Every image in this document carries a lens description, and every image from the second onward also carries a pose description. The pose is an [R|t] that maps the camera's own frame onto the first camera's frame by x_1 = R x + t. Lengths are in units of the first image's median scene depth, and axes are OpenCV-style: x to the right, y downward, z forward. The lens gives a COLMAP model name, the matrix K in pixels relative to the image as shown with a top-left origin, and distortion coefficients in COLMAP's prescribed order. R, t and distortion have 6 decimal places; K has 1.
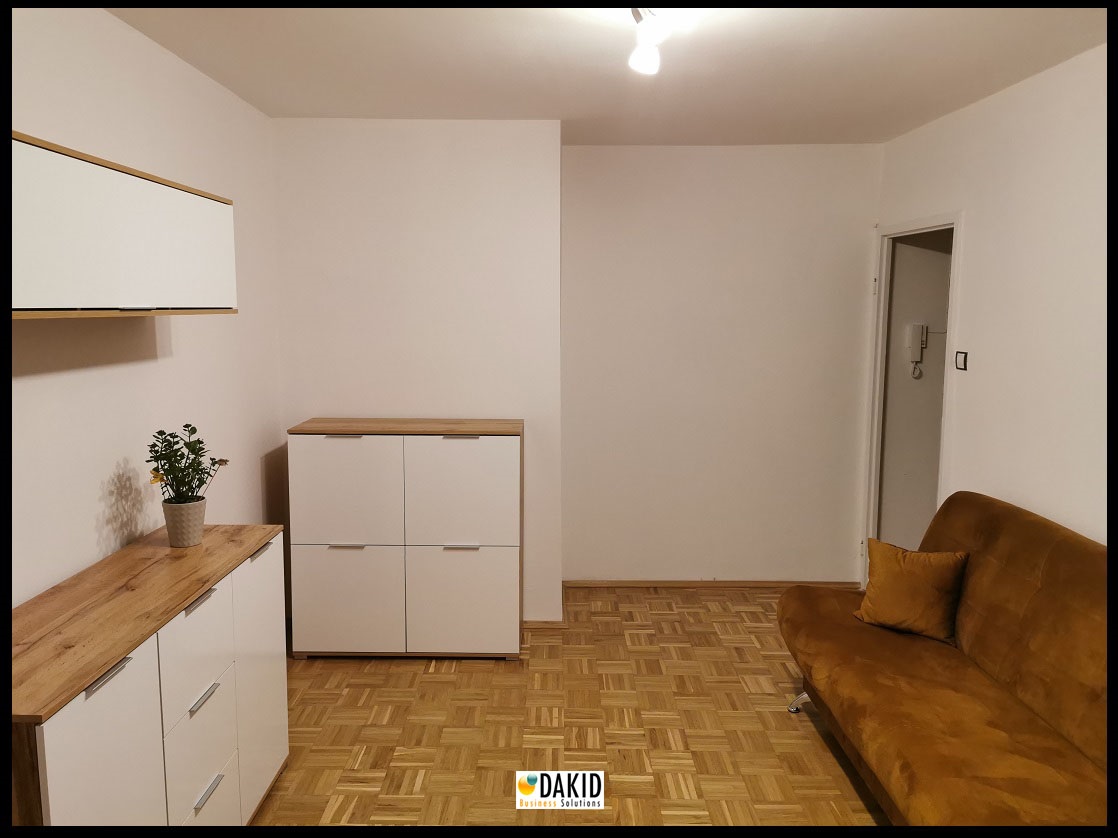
lens RADIAL K [[837.9, 0, 545.5], [0, 837.9, 408.7], [0, 0, 1]] dist [0.069309, -0.102467]
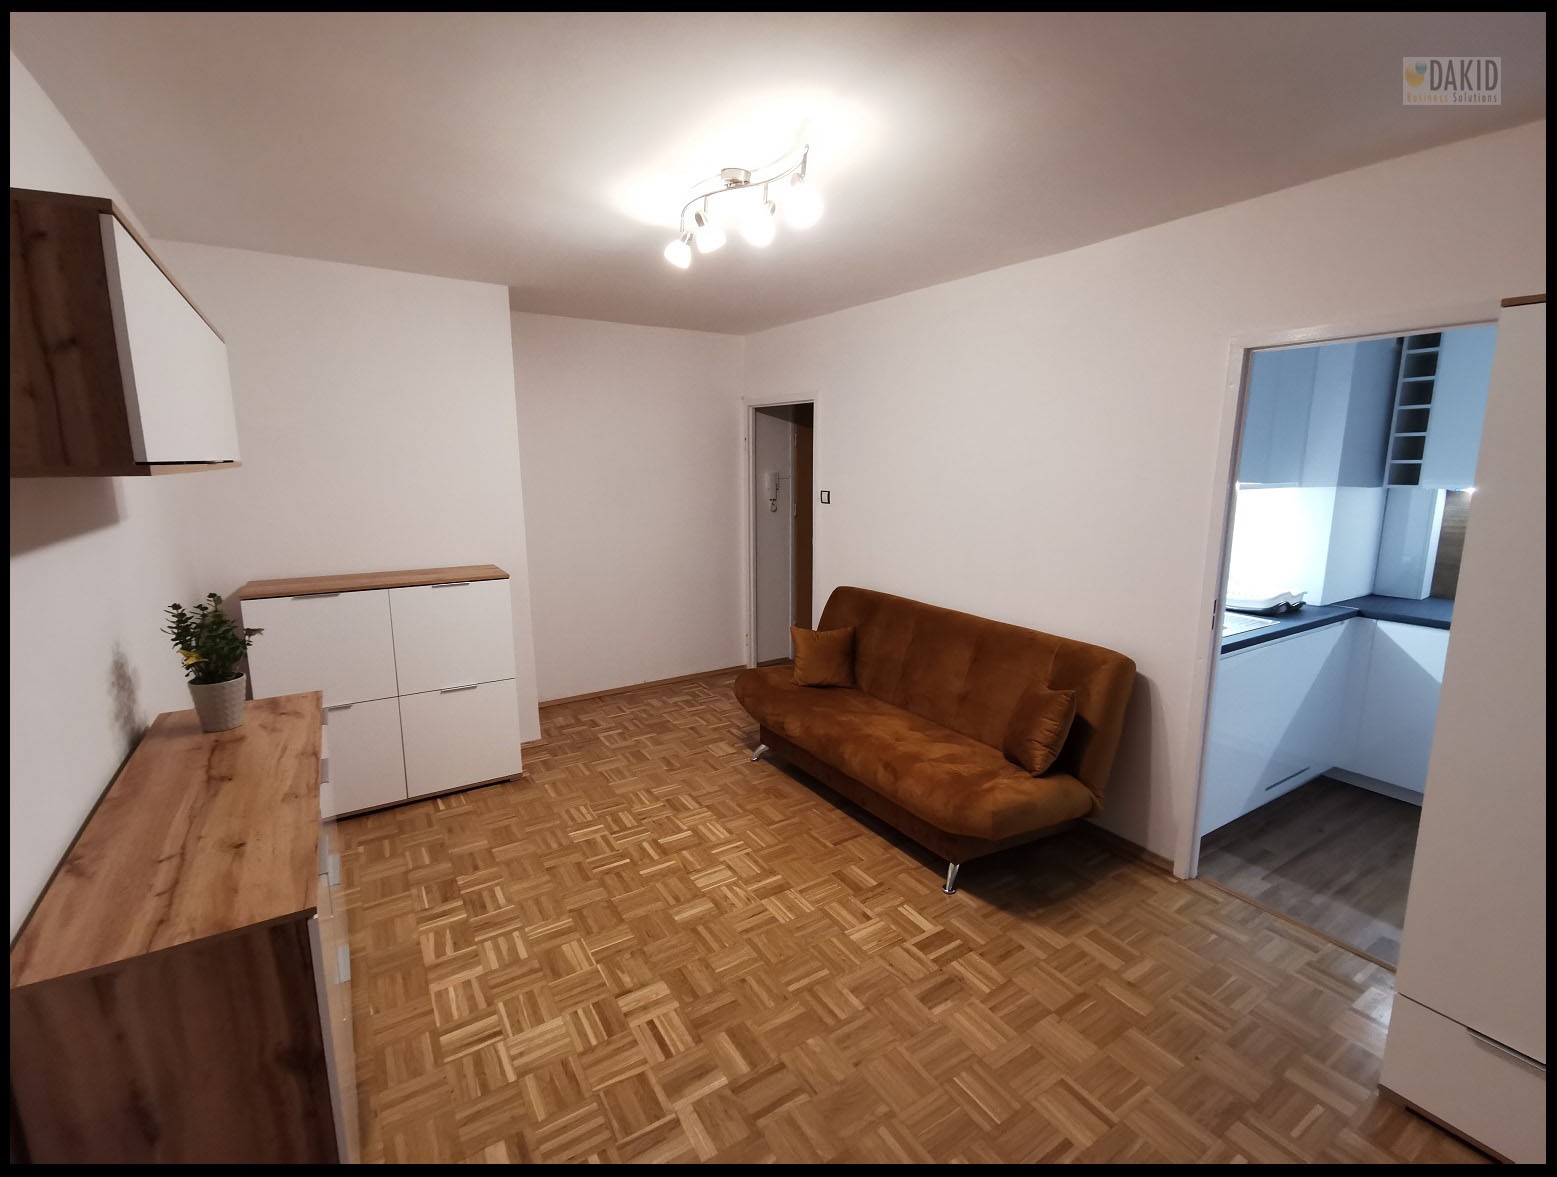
lens RADIAL K [[709.3, 0, 778.5], [0, 709.3, 588.5], [0, 0, 1]] dist [0.000694, 0.000496]
pose [[0.829001, -0.101007, 0.550049, -0.271811], [0.068159, 0.994471, 0.079893, -0.004812], [-0.555078, -0.028741, 0.831302, 0.041426]]
